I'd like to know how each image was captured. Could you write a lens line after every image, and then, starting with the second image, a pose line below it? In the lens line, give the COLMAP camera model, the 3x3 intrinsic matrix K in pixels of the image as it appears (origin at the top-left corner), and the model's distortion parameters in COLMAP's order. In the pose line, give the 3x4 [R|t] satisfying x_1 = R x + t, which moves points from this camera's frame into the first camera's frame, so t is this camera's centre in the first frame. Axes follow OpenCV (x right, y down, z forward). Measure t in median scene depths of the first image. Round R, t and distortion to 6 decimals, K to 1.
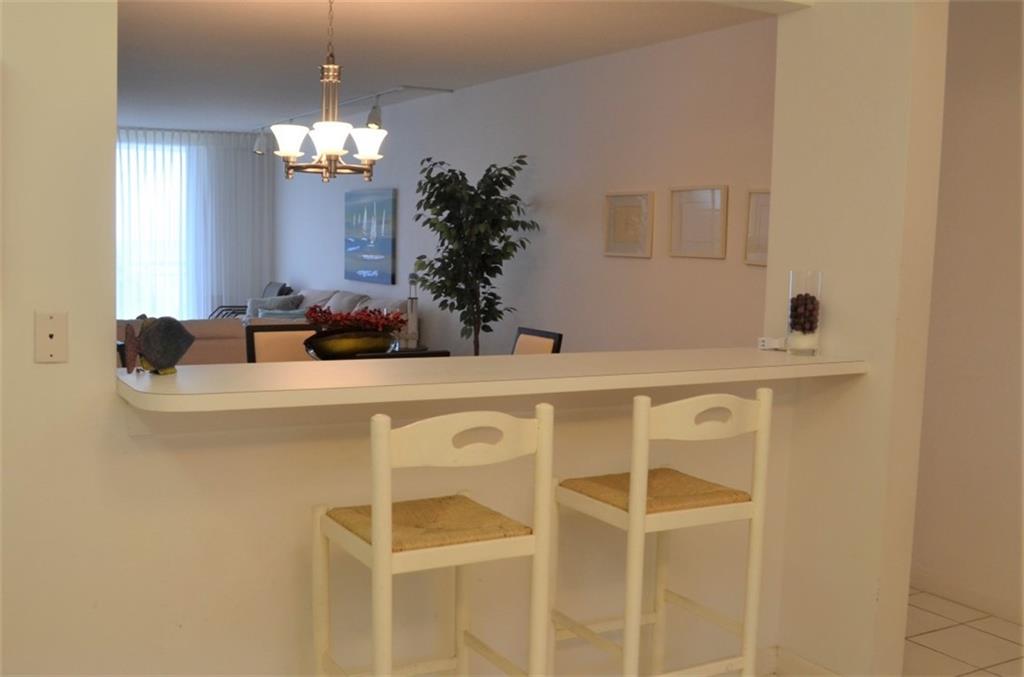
lens RADIAL K [[810.6, 0, 512.0], [0, 810.6, 338.5], [0, 0, 1]] dist [-0.068832, 0.001587]
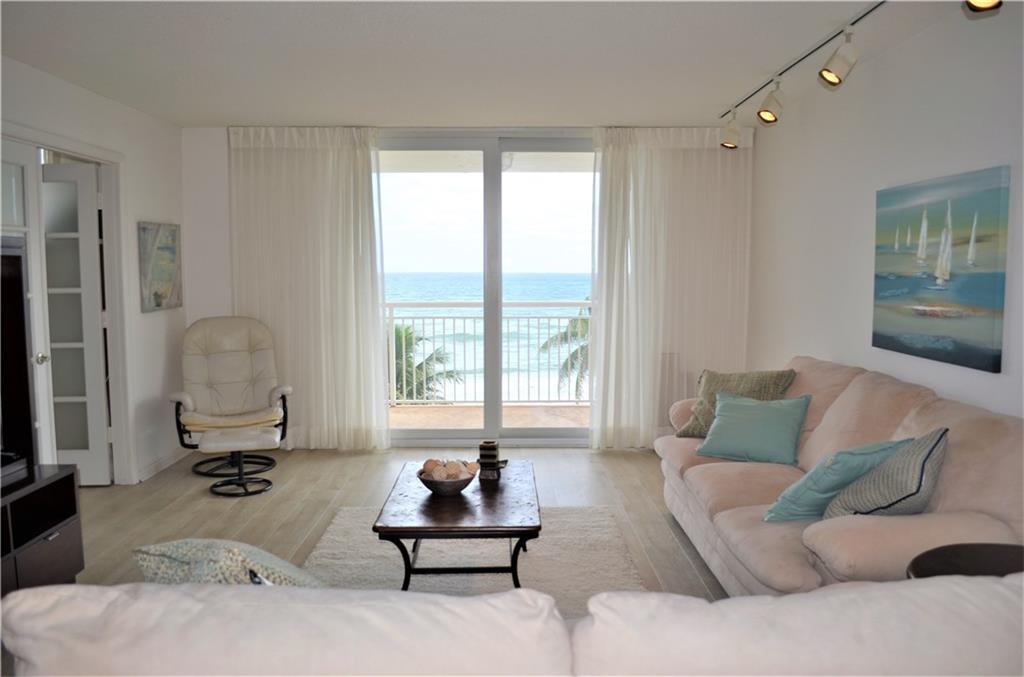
lens RADIAL K [[810.6, 0, 512.0], [0, 810.6, 338.5], [0, 0, 1]] dist [-0.068832, 0.001587]
pose [[0.841389, 0.028556, -0.539676, -0.126619], [-0.049800, 0.998451, -0.024810, -0.056315], [0.538131, 0.047751, 0.841507, 0.430652]]
